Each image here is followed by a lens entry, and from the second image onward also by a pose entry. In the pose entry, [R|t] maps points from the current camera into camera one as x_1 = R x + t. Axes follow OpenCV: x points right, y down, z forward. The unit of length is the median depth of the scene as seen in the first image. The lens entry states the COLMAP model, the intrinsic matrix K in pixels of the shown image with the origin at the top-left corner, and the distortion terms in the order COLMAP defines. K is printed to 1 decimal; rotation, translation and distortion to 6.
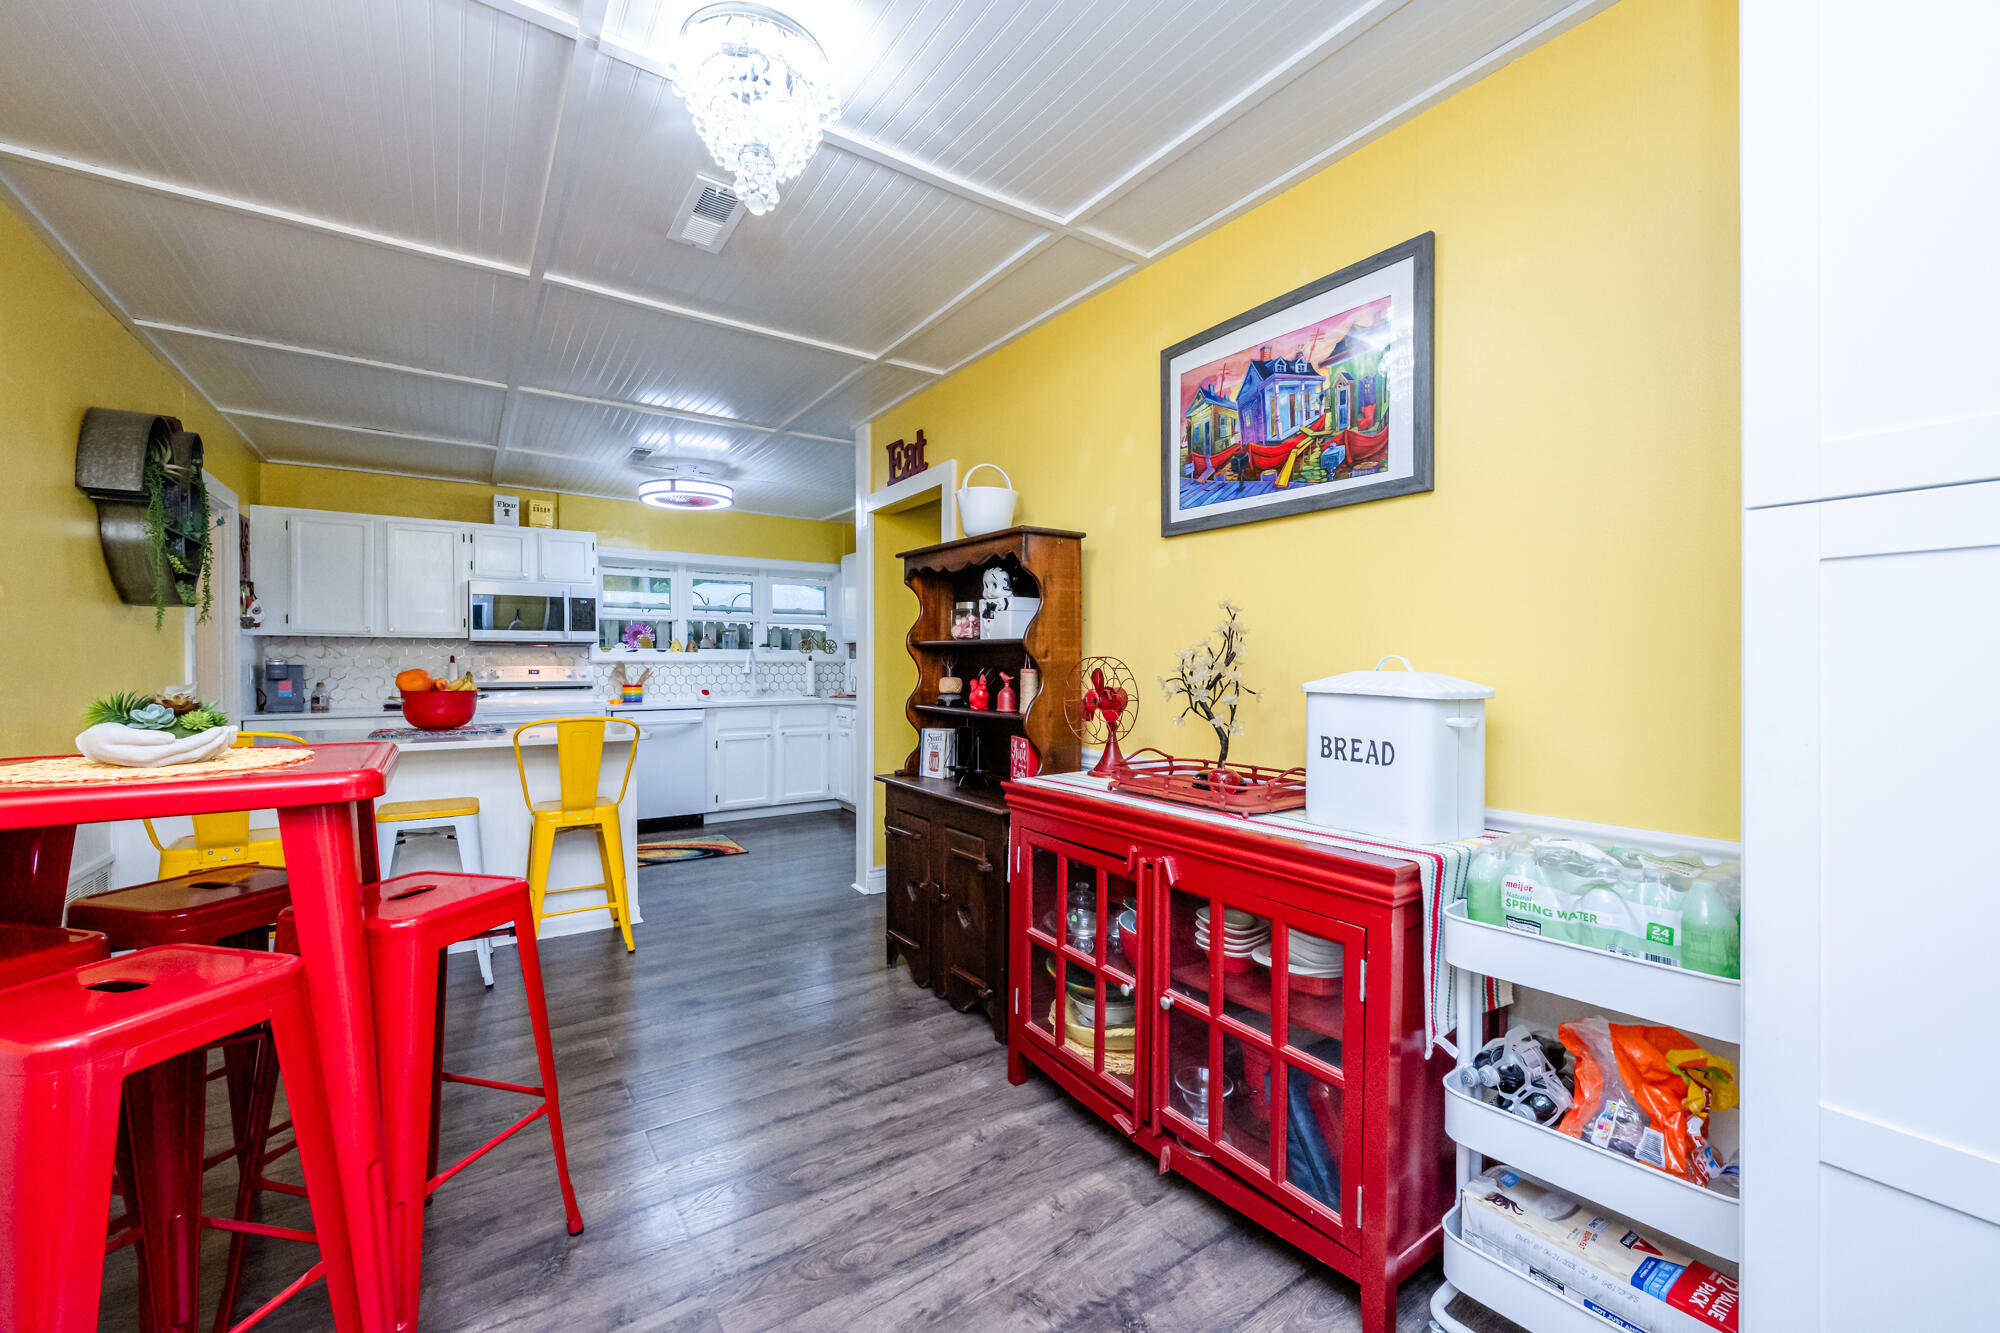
lens RADIAL K [[805.1, 0, 1005.5], [0, 805.1, 666.2], [0, 0, 1]] dist [-0.001200, -0.000255]
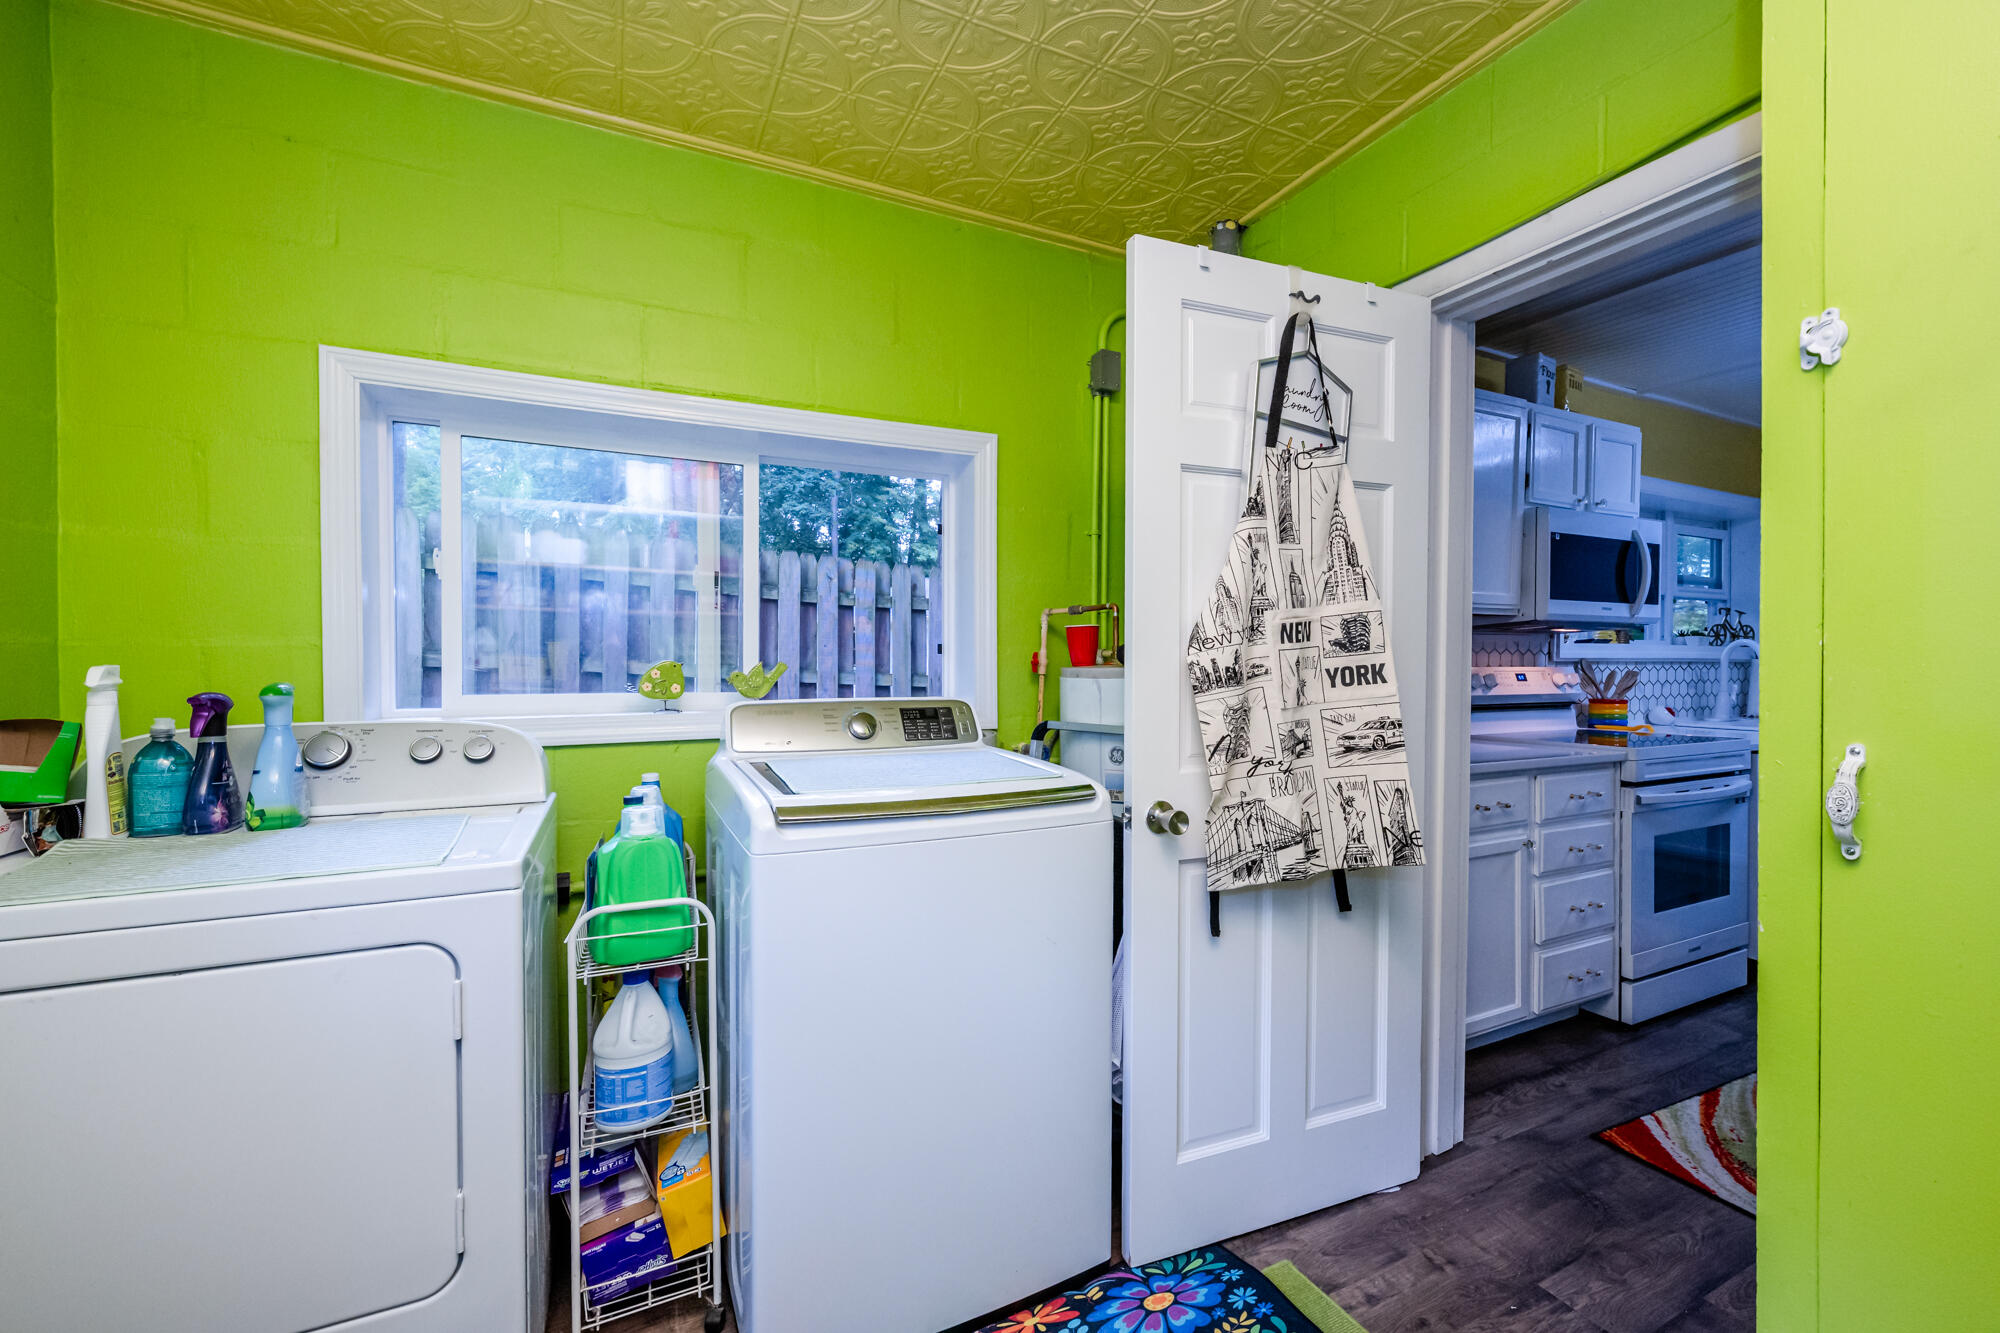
lens RADIAL K [[805.1, 0, 1007.5], [0, 805.1, 665.1], [0, 0, 1]] dist [-0.001200, -0.000255]
pose [[0.987824, 0.002691, -0.155549, -0.873828], [-0.002303, 0.999994, 0.002670, -0.002192], [0.155555, -0.002280, 0.987825, 0.391368]]
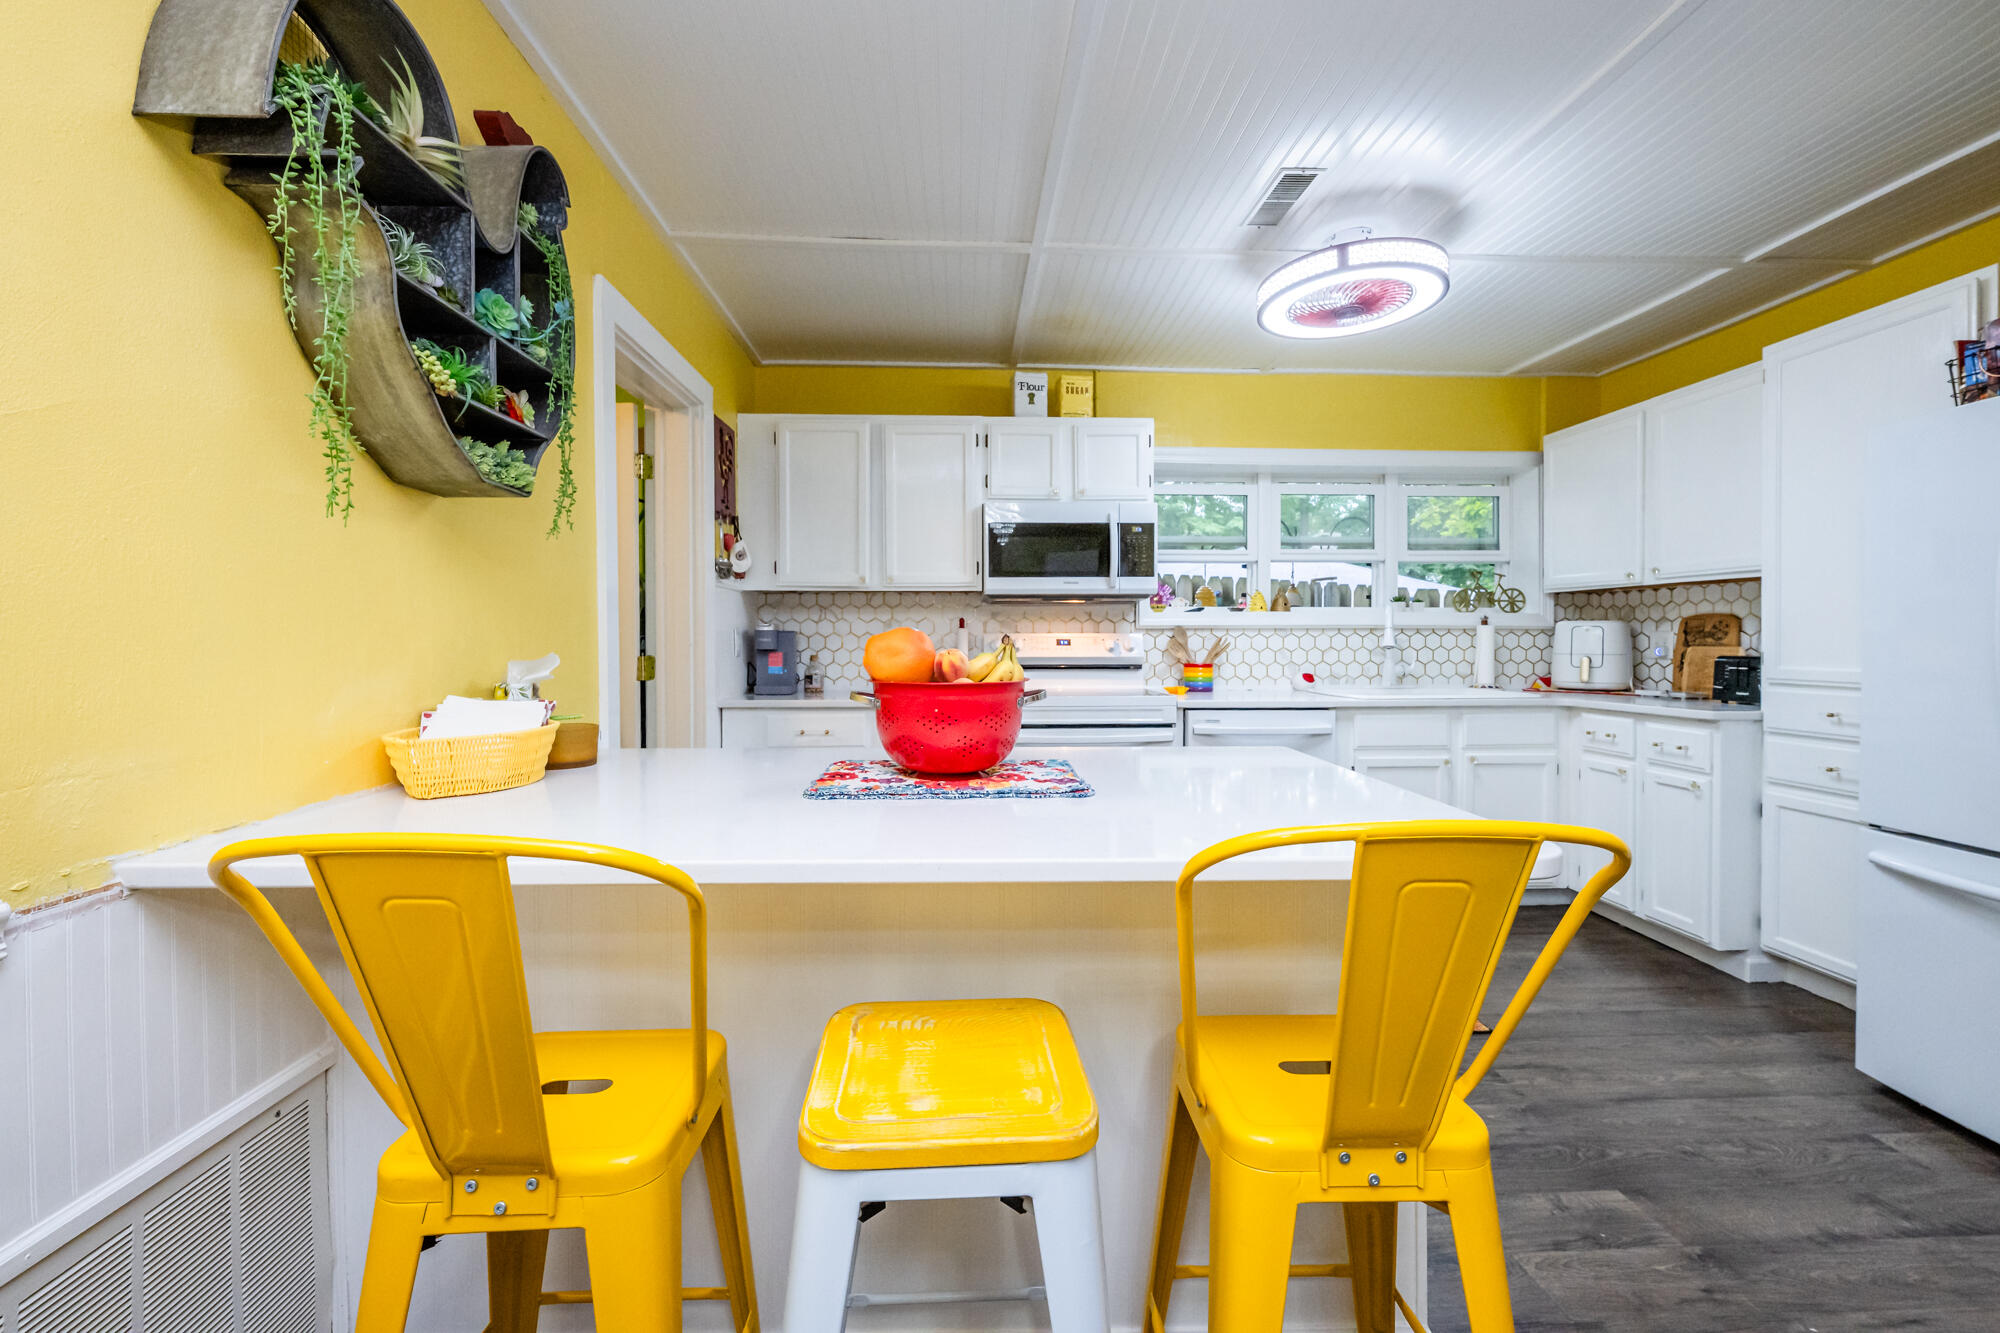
lens RADIAL K [[810.0, 0, 1001.4], [0, 810.0, 657.4], [0, 0, 1]] dist [0.000075, -0.000026]
pose [[0.856201, 0.012501, -0.516491, -0.289582], [-0.002376, 0.999792, 0.020260, 0.006155], [0.516637, -0.016119, 0.856053, 0.408966]]
